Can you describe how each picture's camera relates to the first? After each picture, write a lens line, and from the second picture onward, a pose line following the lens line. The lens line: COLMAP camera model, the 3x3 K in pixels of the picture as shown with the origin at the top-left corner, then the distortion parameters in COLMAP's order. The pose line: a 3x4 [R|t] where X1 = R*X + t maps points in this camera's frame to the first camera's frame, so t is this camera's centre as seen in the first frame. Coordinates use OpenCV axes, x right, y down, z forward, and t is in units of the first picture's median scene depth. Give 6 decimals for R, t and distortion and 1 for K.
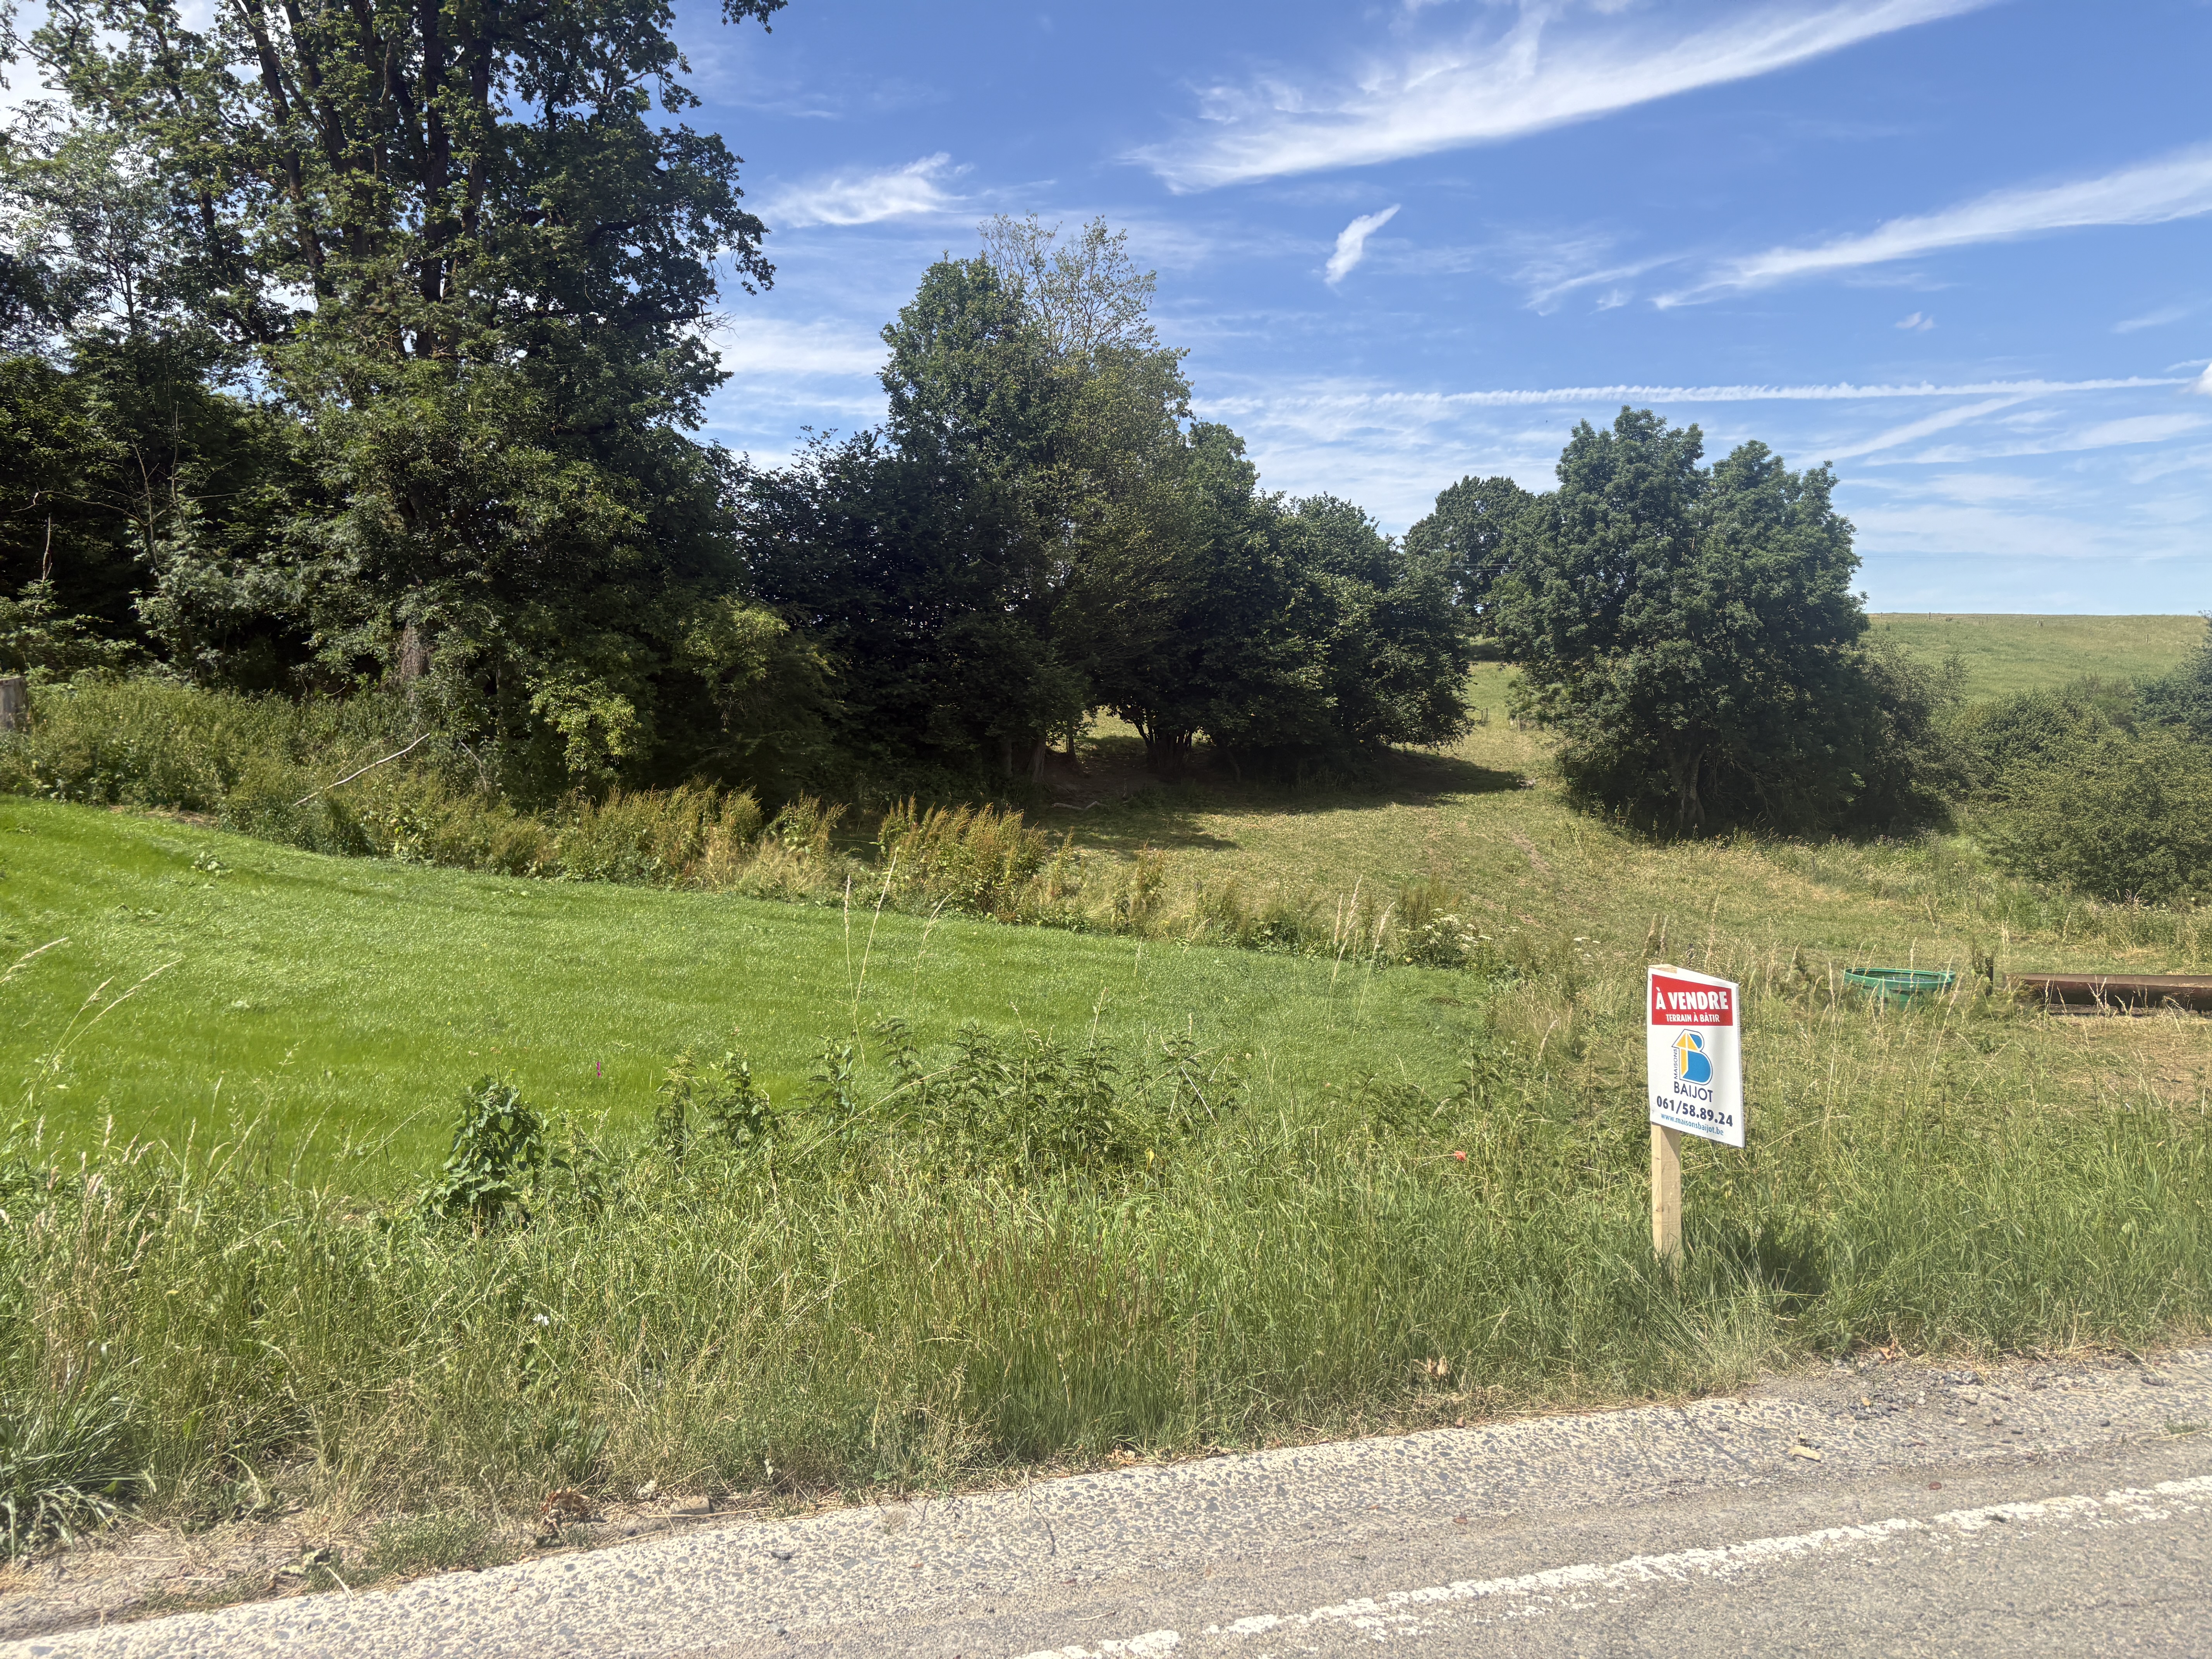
lens RADIAL K [[1668.2, 0, 1106.6], [0, 1668.2, 783.5], [0, 0, 1]] dist [0.072174, -0.080505]
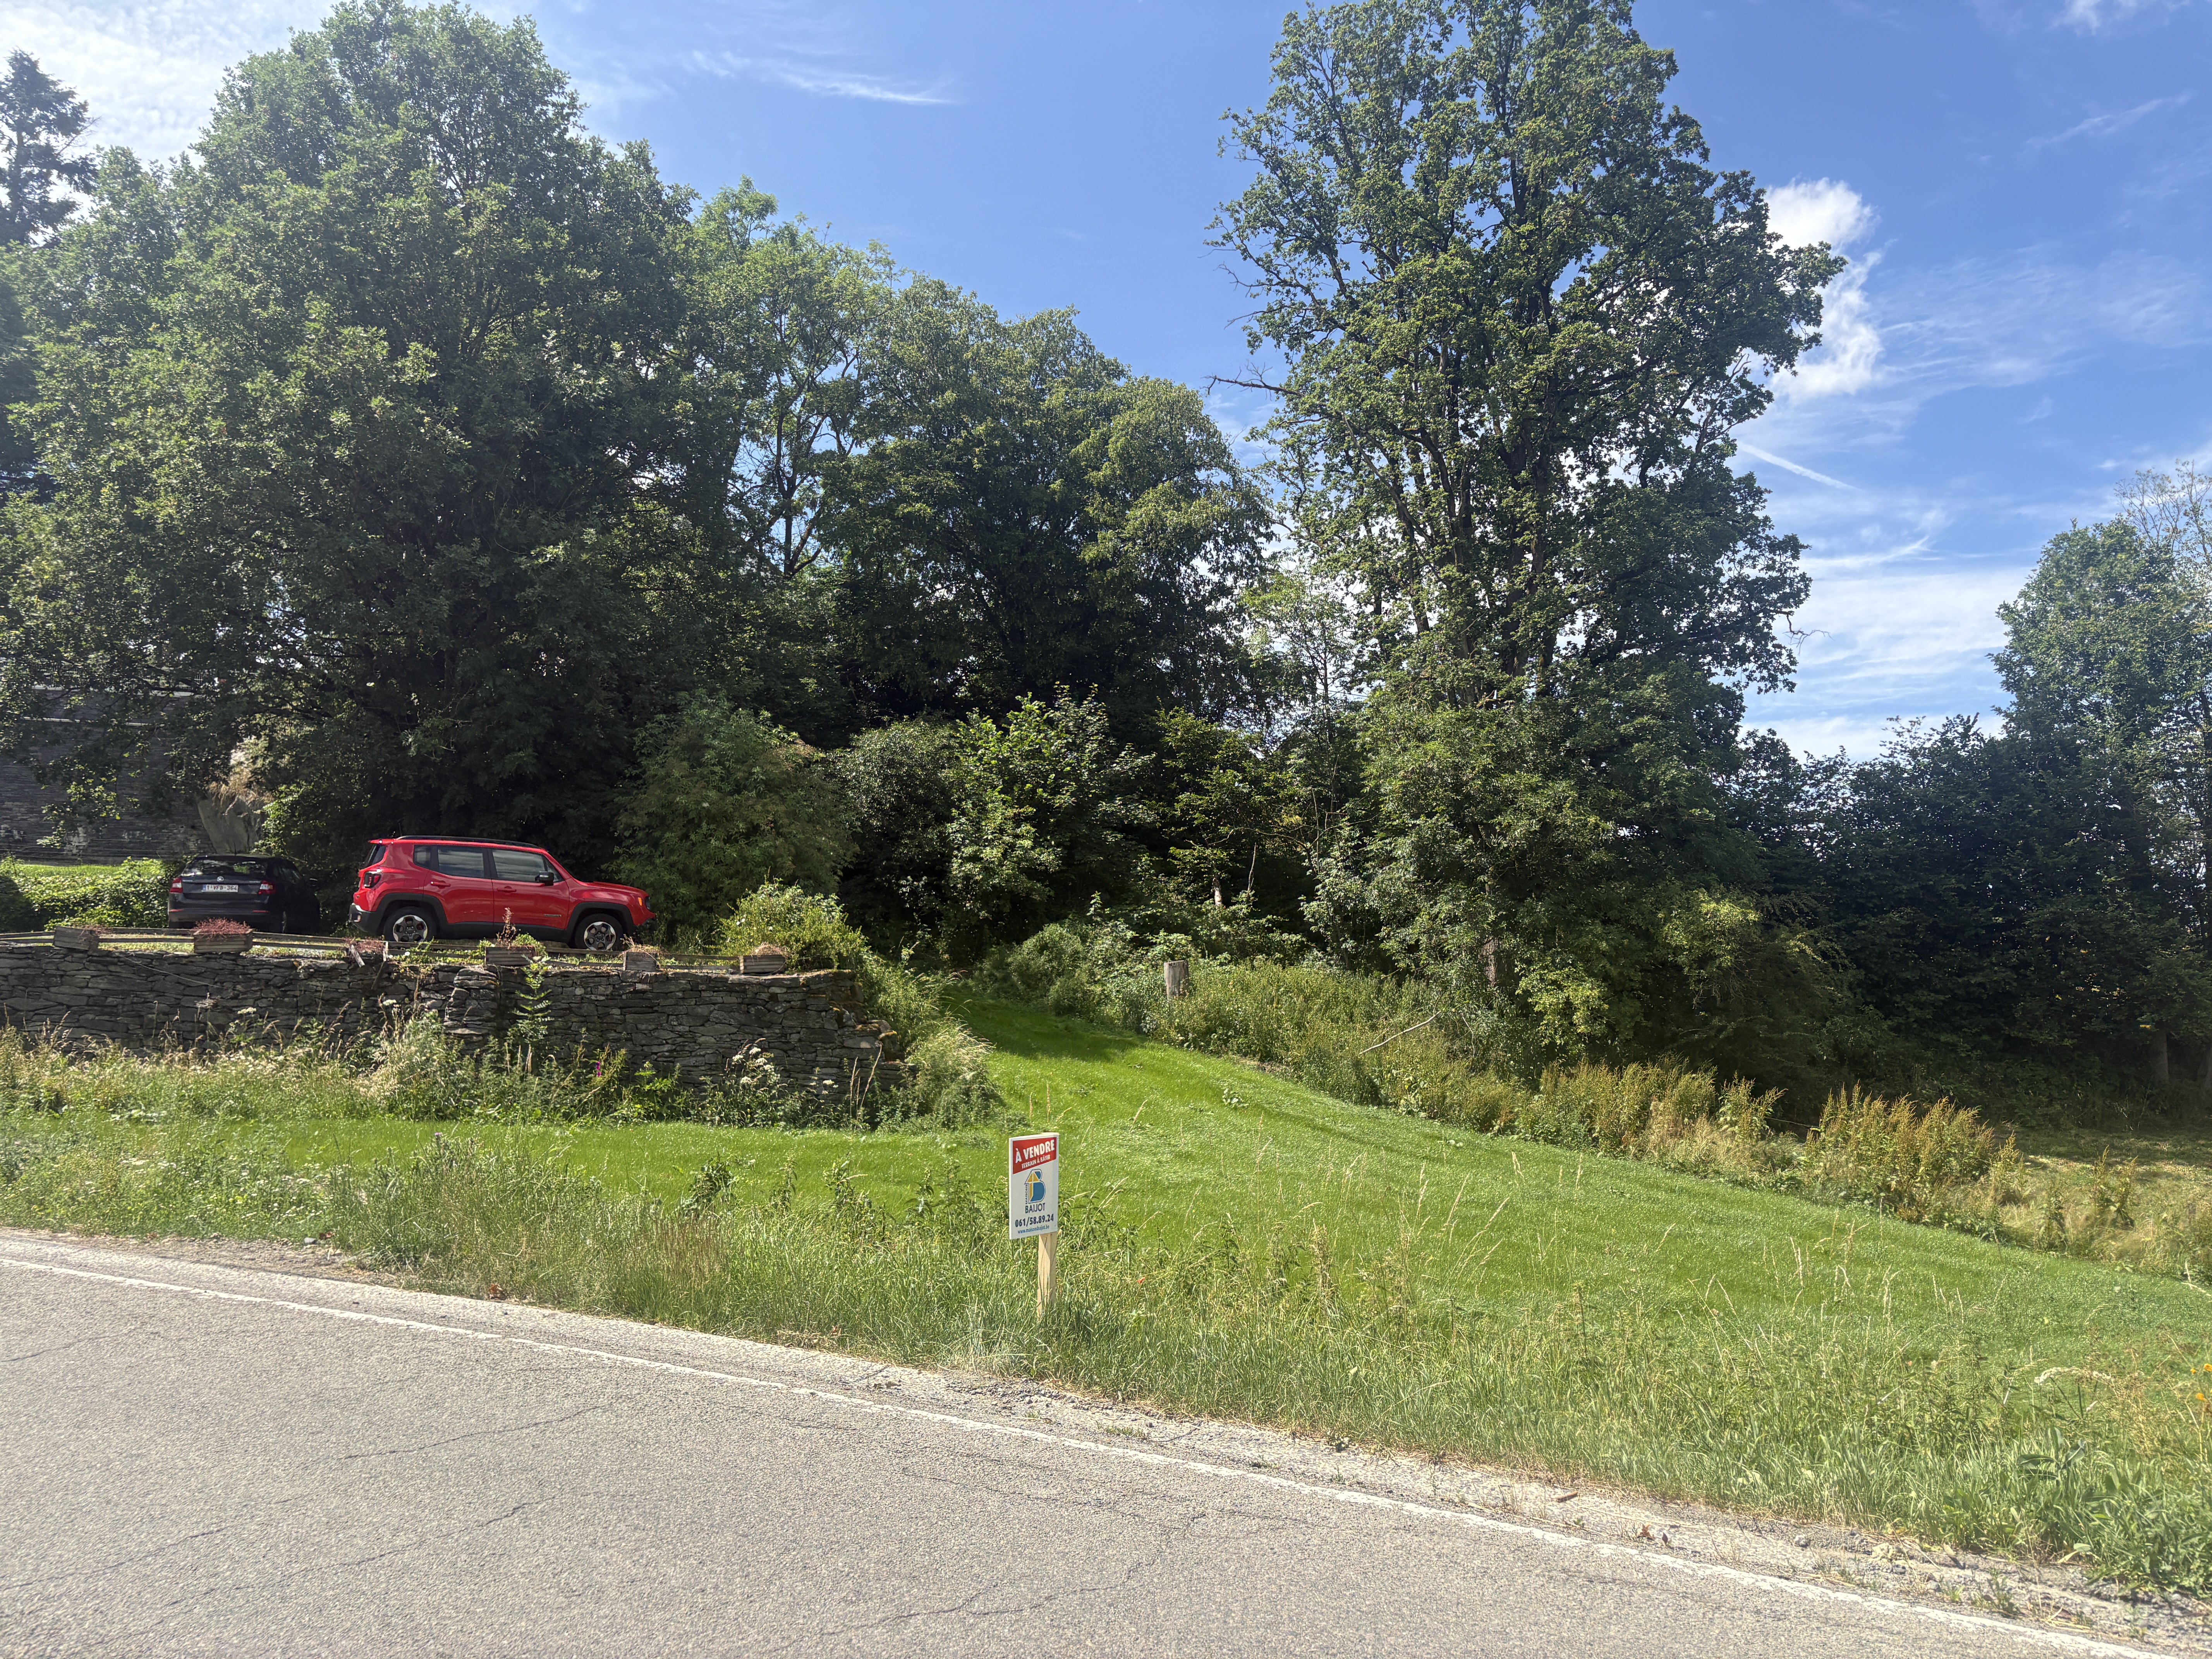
lens RADIAL K [[1633.9, 0, 1098.7], [0, 1633.9, 780.7], [0, 0, 1]] dist [0.027302, -0.093473]
pose [[0.697838, -0.071789, -0.712649, 0.270884], [-0.053928, 0.986874, -0.152220, 0.001073], [0.714222, 0.144657, 0.684807, -0.014797]]
